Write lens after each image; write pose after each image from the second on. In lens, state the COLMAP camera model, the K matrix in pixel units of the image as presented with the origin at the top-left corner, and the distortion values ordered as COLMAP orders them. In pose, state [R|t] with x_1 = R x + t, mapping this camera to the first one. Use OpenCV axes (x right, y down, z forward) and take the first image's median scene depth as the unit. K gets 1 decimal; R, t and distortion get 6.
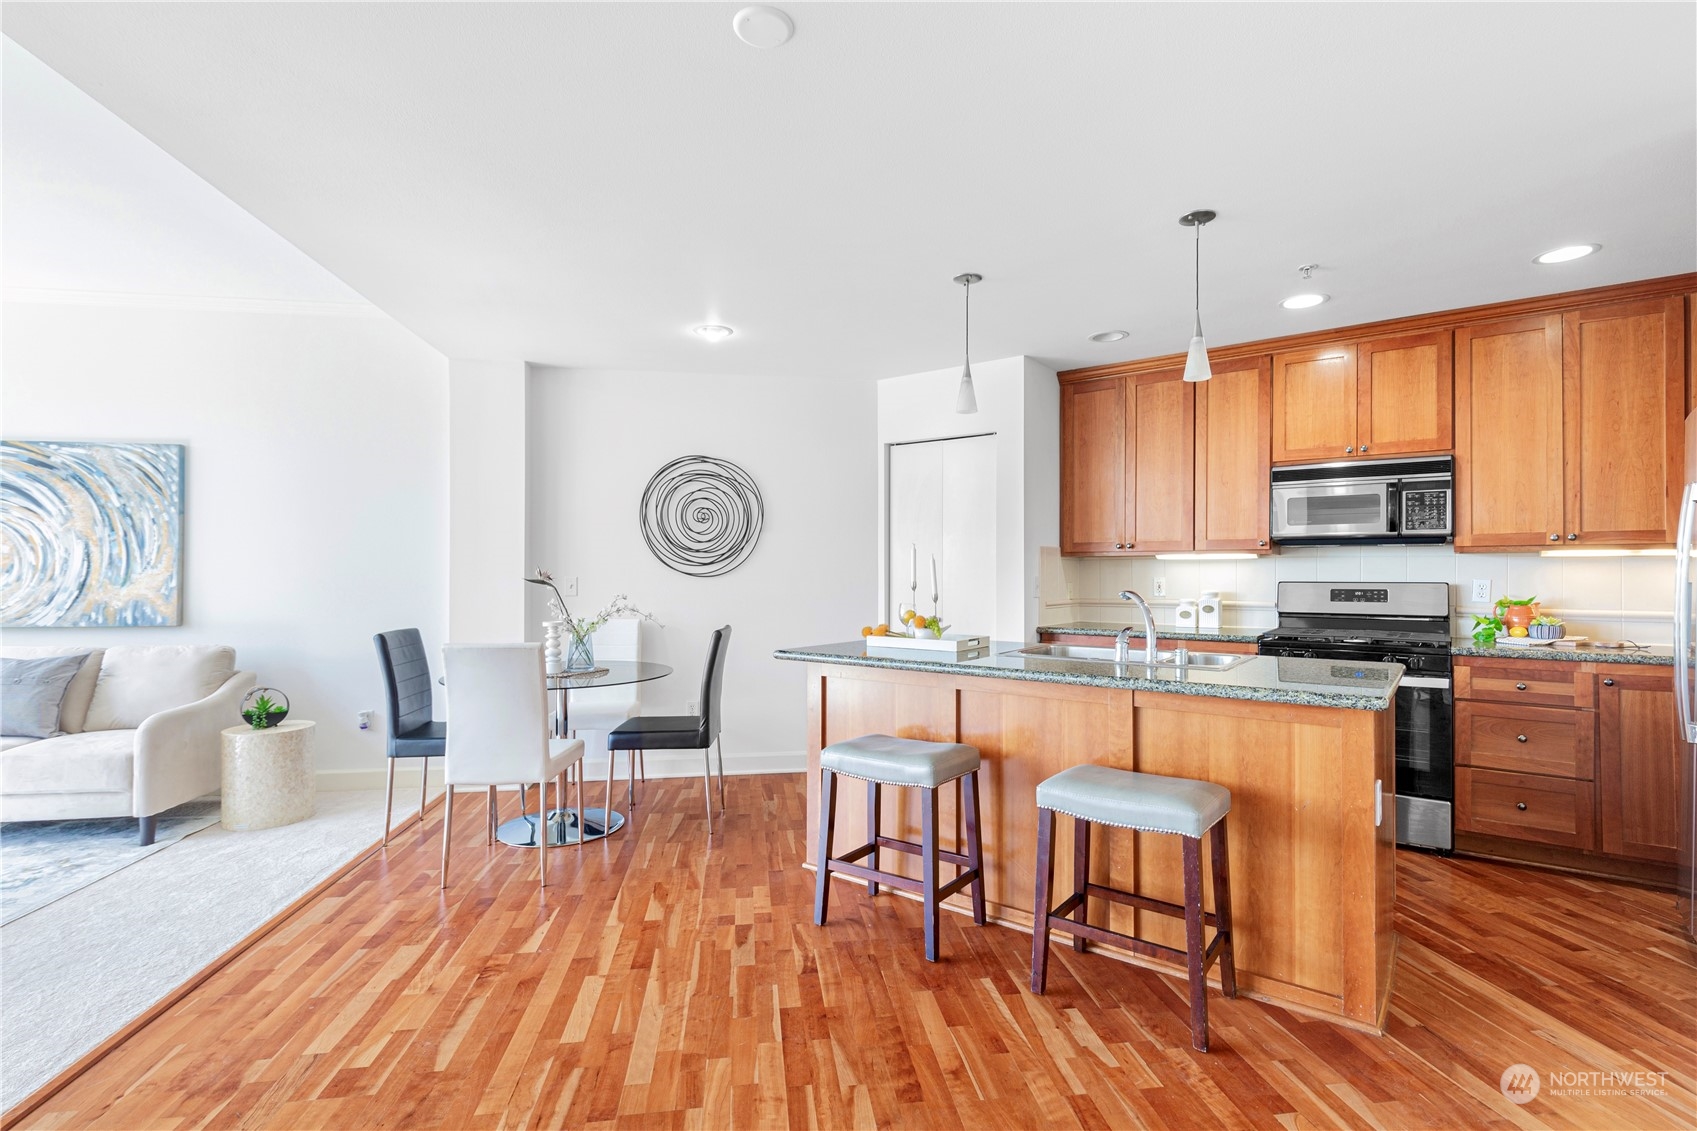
lens RADIAL K [[795.2, 0, 878.6], [0, 795.2, 567.6], [0, 0, 1]] dist [0.004060, -0.000214]
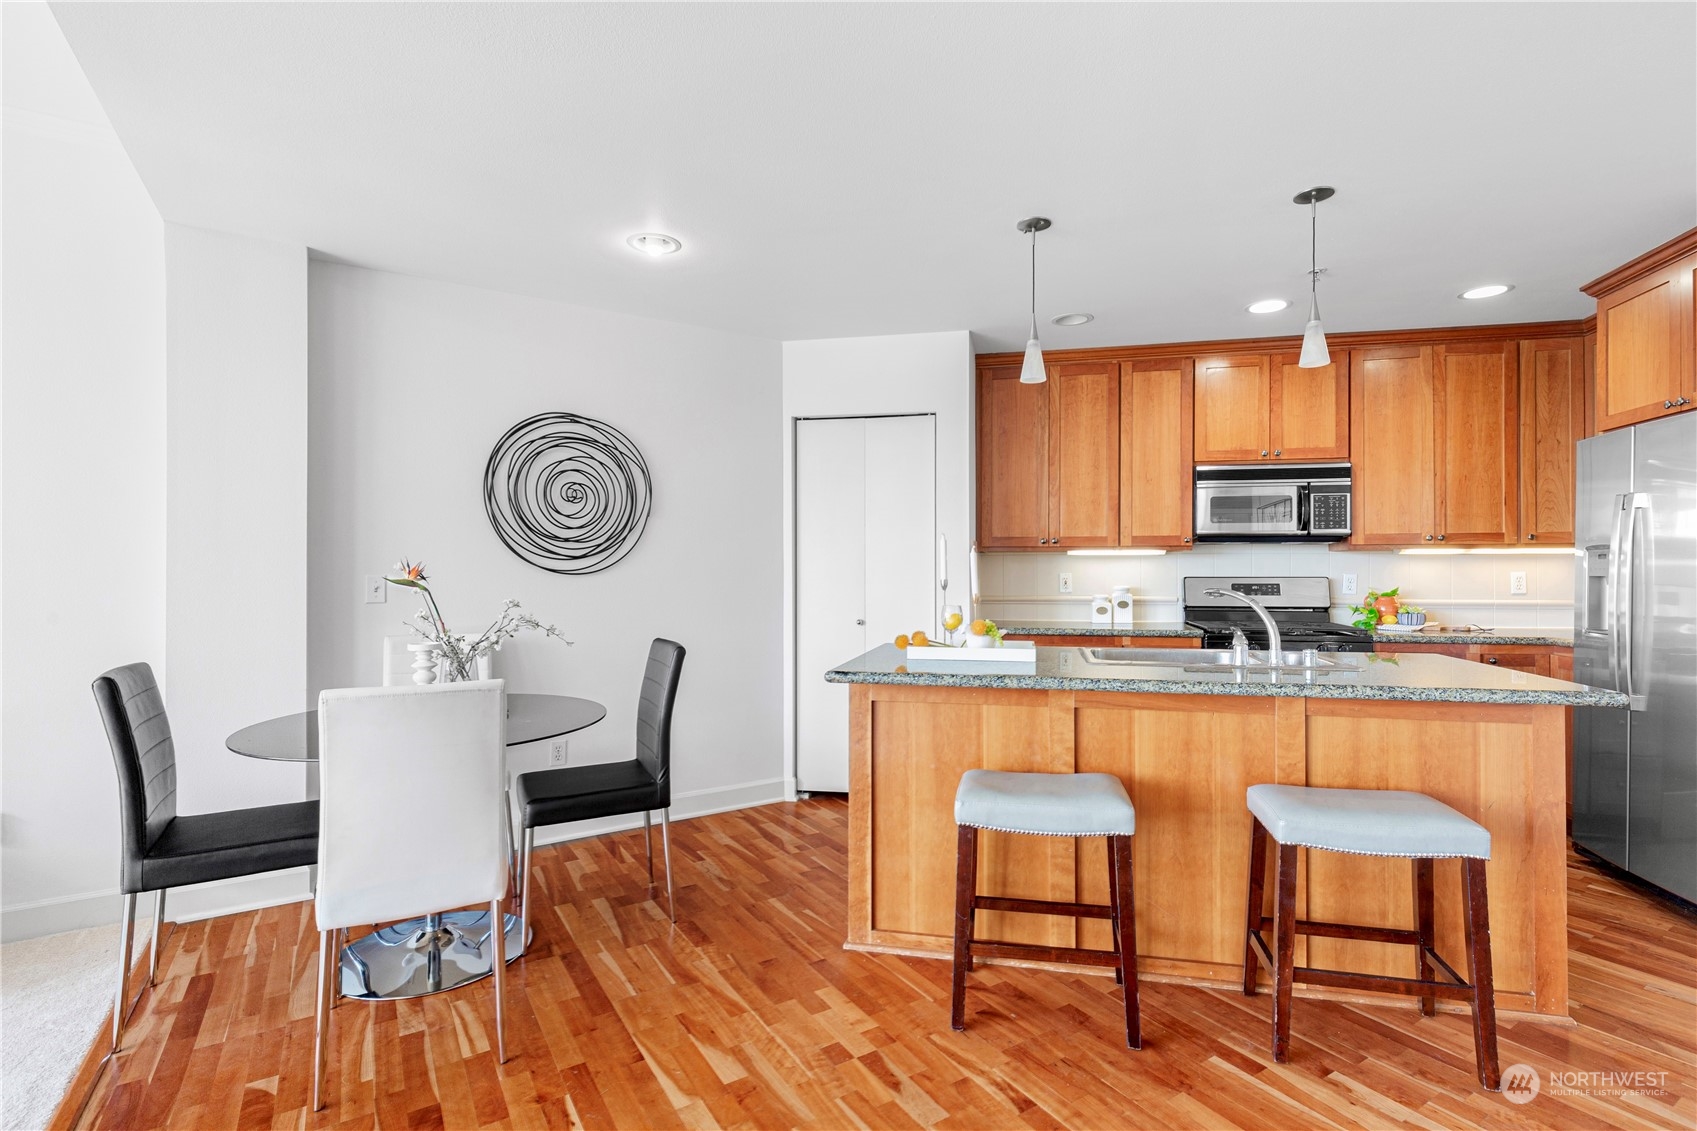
lens RADIAL K [[795.4, 0, 871.7], [0, 795.4, 566.2], [0, 0, 1]] dist [0.004709, -0.000290]
pose [[0.914201, 0.000347, 0.405262, -0.309448], [-0.001606, 0.999995, 0.002767, 0.001400], [-0.405259, -0.003181, 0.914196, 0.226486]]
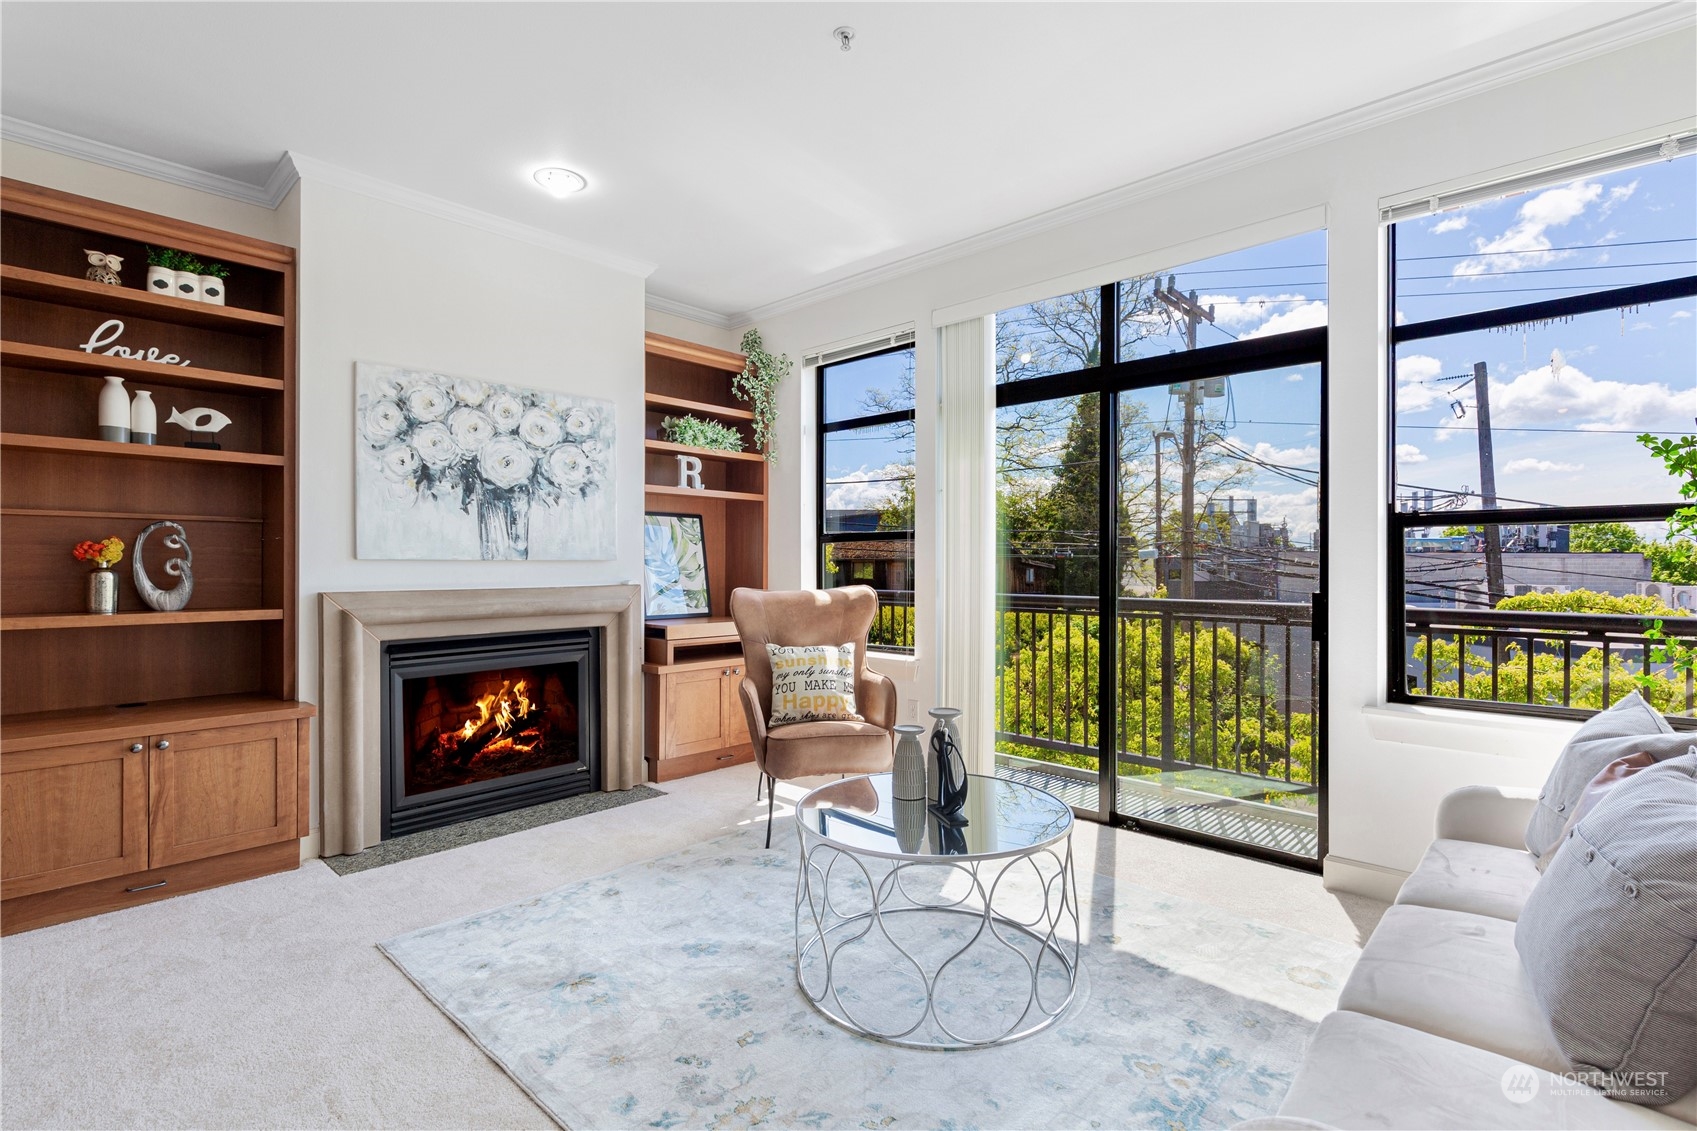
lens RADIAL K [[798.5, 0, 870.1], [0, 798.5, 564.9], [0, 0, 1]] dist [-0.001407, -0.000251]
pose [[-0.789456, -0.001797, -0.613805, -0.590785], [0.003403, 0.999968, -0.007305, 0.025995], [0.613798, -0.007856, -0.789424, 0.963684]]
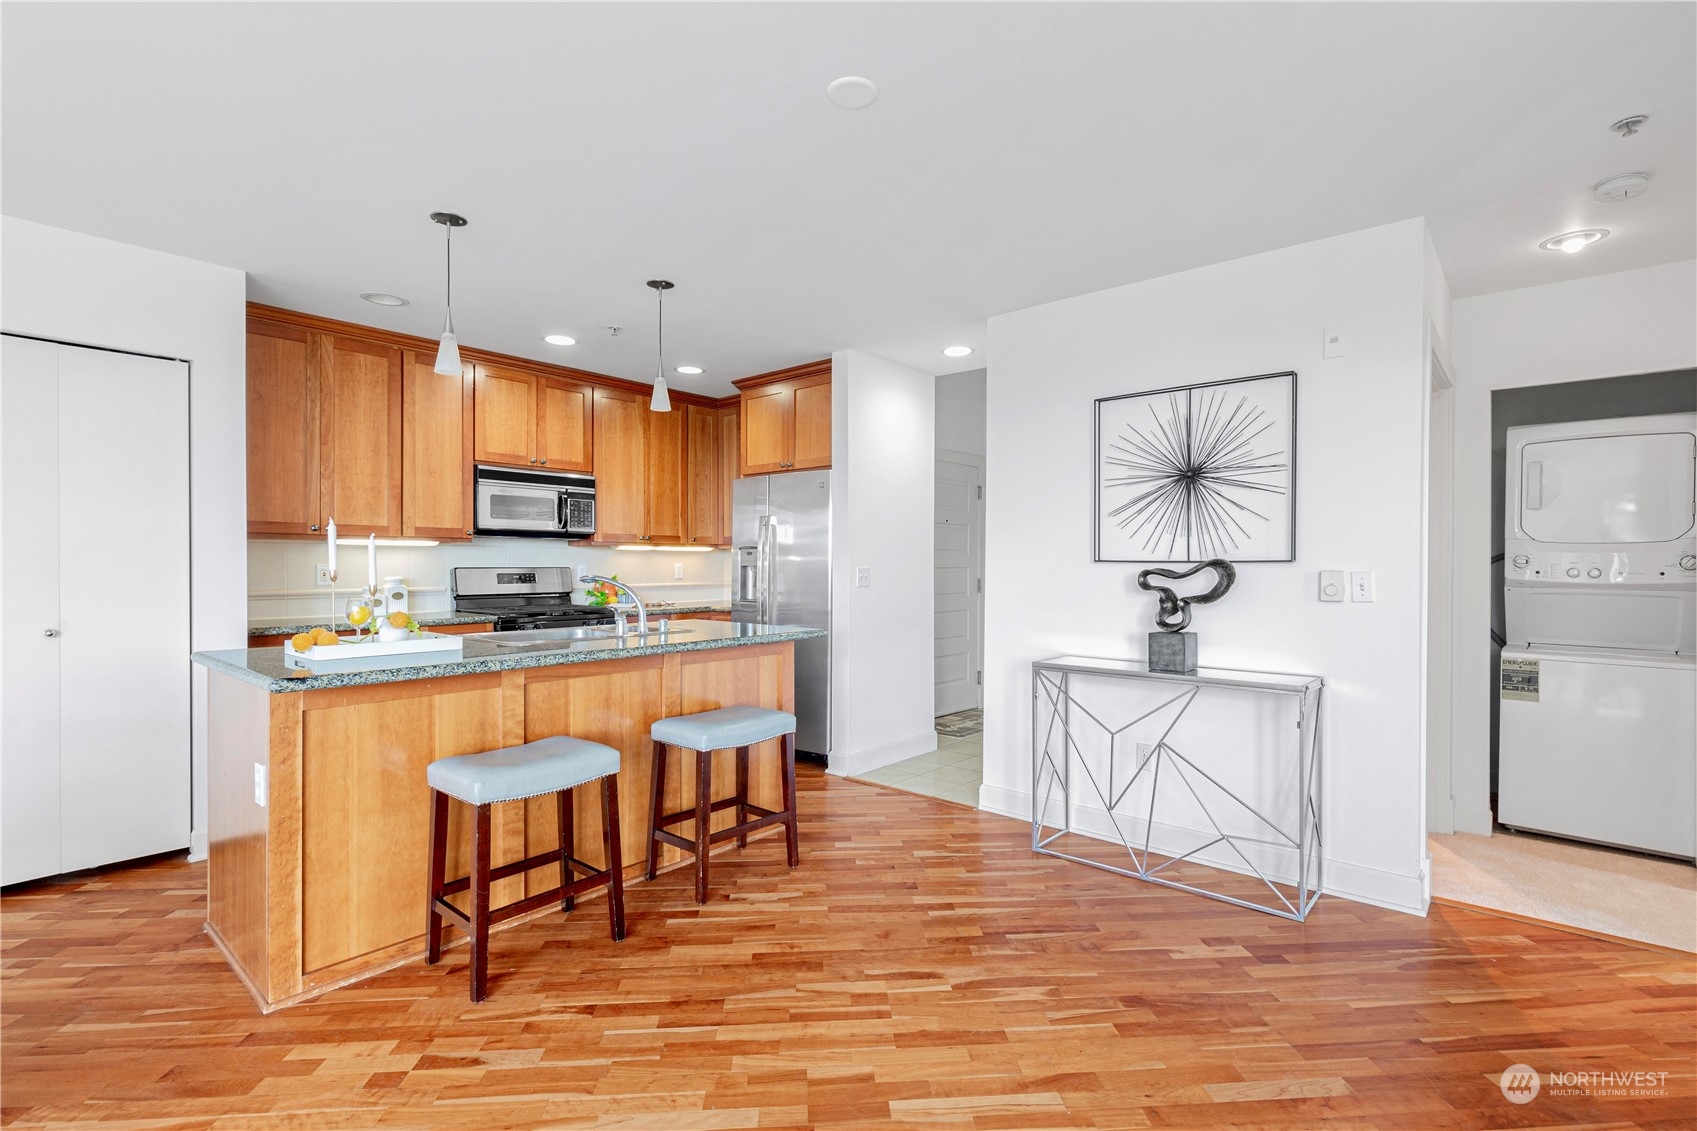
lens RADIAL K [[779.8, 0, 855.1], [0, 779.8, 569.1], [0, 0, 1]] dist [0.003817, -0.000490]
pose [[0.085055, -0.007948, 0.996345, -0.548980], [-0.010306, 0.999908, 0.008856, 0.004584], [-0.996323, -0.011022, 0.084965, 0.381070]]
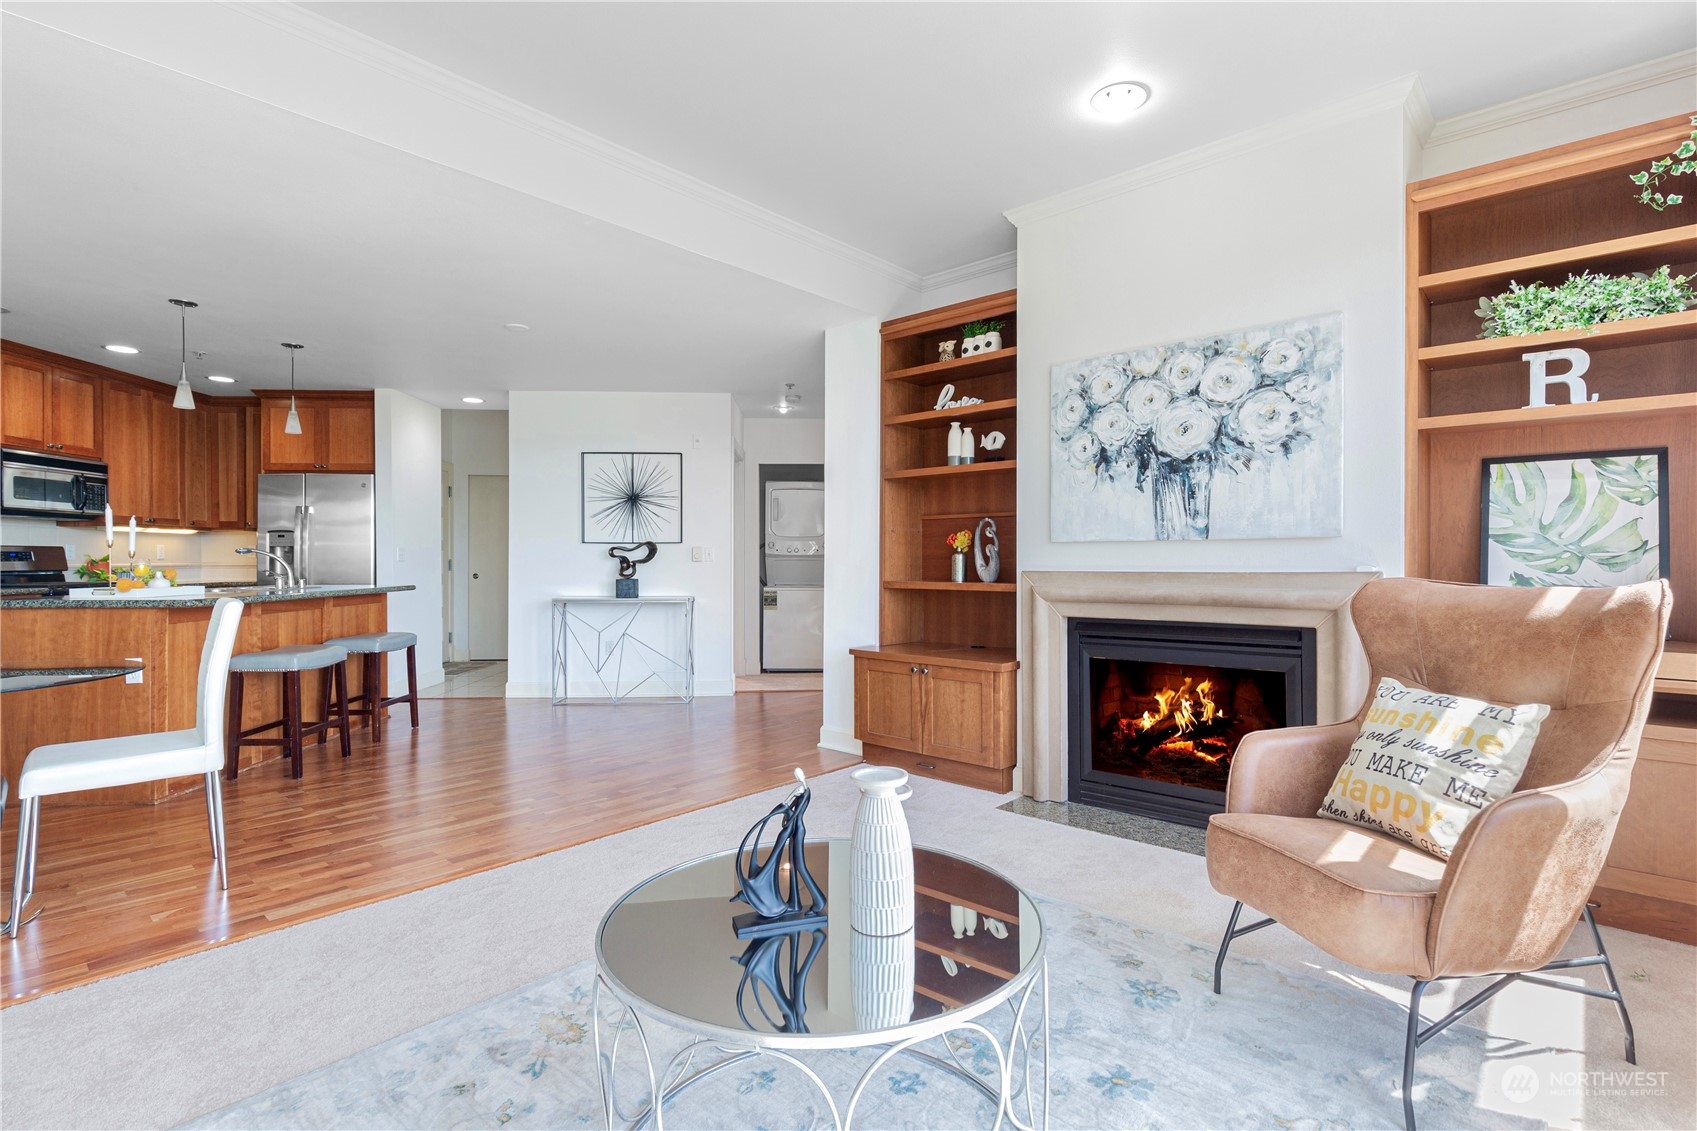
lens RADIAL K [[807.7, 0, 848.5], [0, 807.7, 565.5], [0, 0, 1]] dist [0.002030, -0.000175]
pose [[-0.622508, -0.006010, 0.782590, -1.233486], [-0.006417, 0.999976, 0.002575, 0.037969], [-0.782587, -0.003419, -0.622532, 0.765720]]
